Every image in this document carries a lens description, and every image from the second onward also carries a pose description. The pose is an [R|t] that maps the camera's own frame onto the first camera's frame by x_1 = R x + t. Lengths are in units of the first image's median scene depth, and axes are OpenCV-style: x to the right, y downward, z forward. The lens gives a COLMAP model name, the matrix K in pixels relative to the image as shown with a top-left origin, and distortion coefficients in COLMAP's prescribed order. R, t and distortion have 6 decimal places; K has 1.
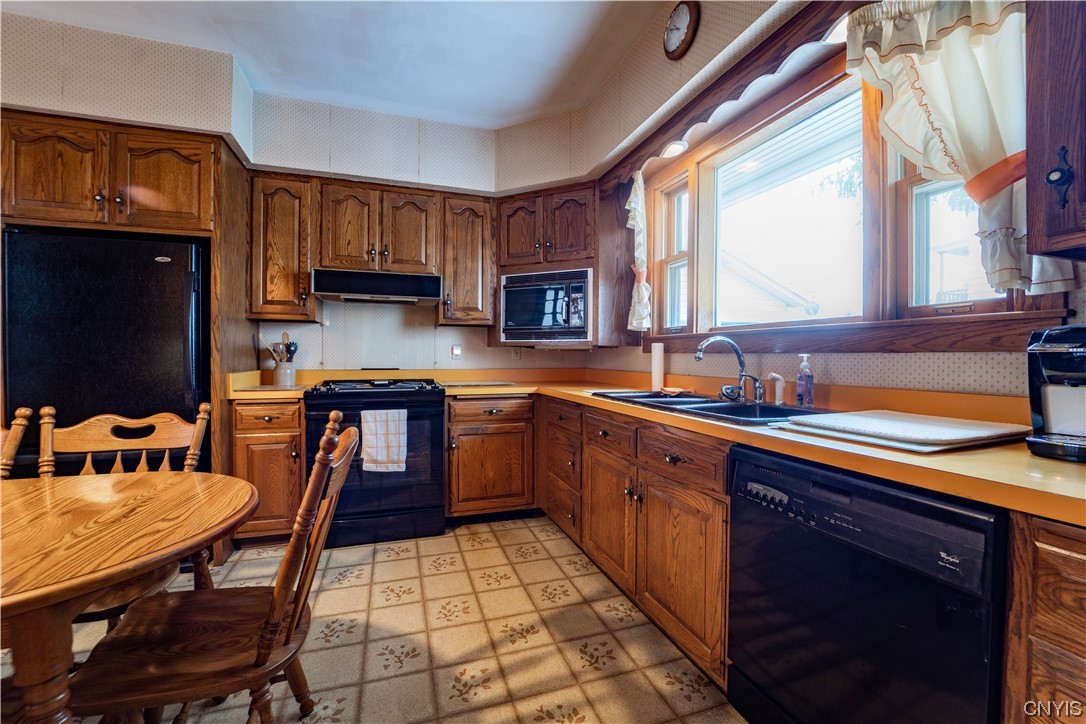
lens RADIAL K [[440.3, 0, 543.0], [0, 440.3, 362.0], [0, 0, 1]] dist [-0.020226, 0.000540]
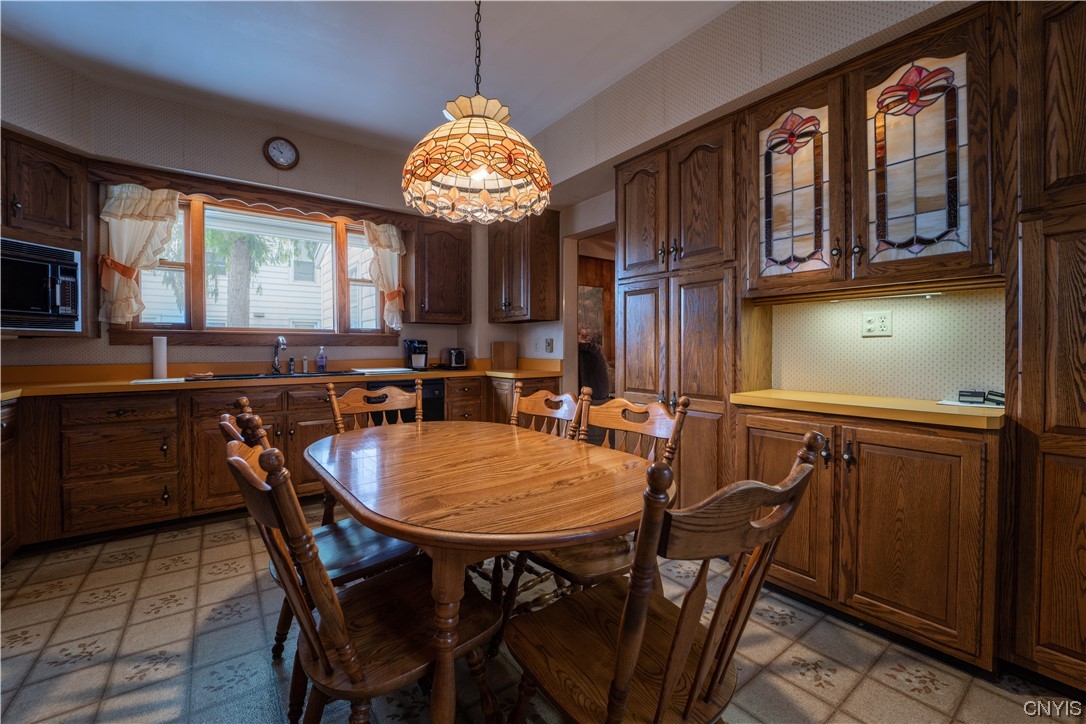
lens RADIAL K [[453.9, 0, 535.9], [0, 453.9, 344.7], [0, 0, 1]] dist [-0.000252, -0.000009]
pose [[-0.278047, -0.002556, 0.960564, -1.453680], [0.010095, 0.999933, 0.005583, -0.023519], [-0.960514, 0.011249, -0.278003, 0.492574]]
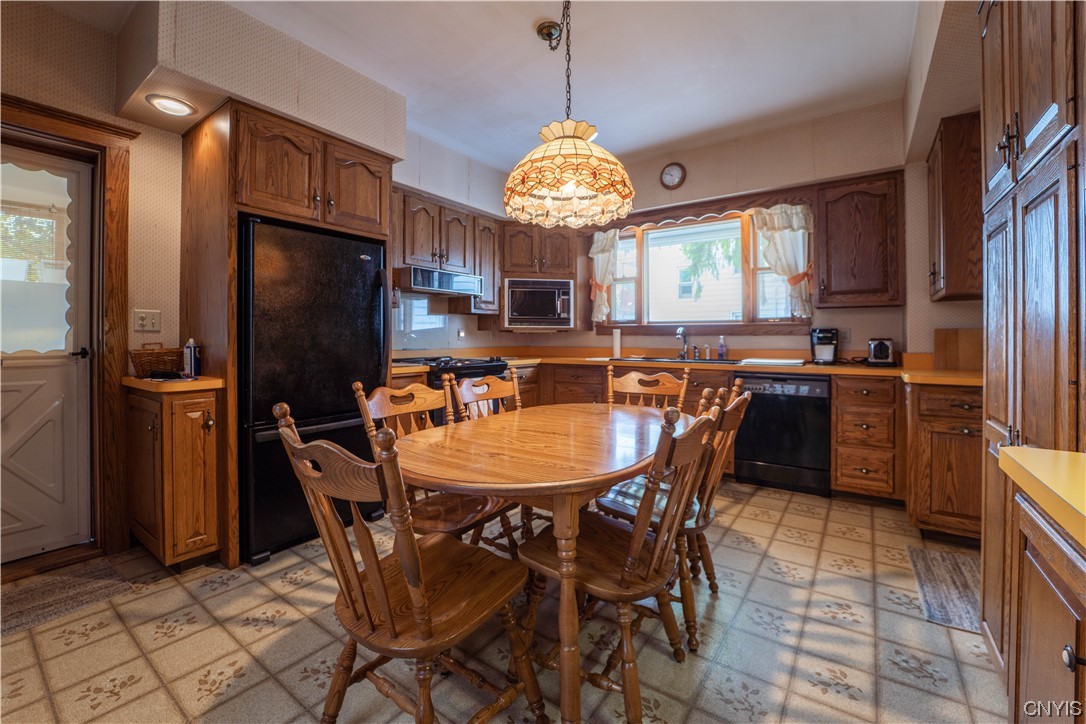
lens RADIAL K [[440.1, 0, 544.2], [0, 440.1, 332.4], [0, 0, 1]] dist [-0.020220, -0.000009]
pose [[0.813559, 0.002839, 0.581475, -1.195213], [0.010420, 0.999756, -0.019460, -0.002842], [-0.581389, 0.021891, 0.813331, -0.262511]]
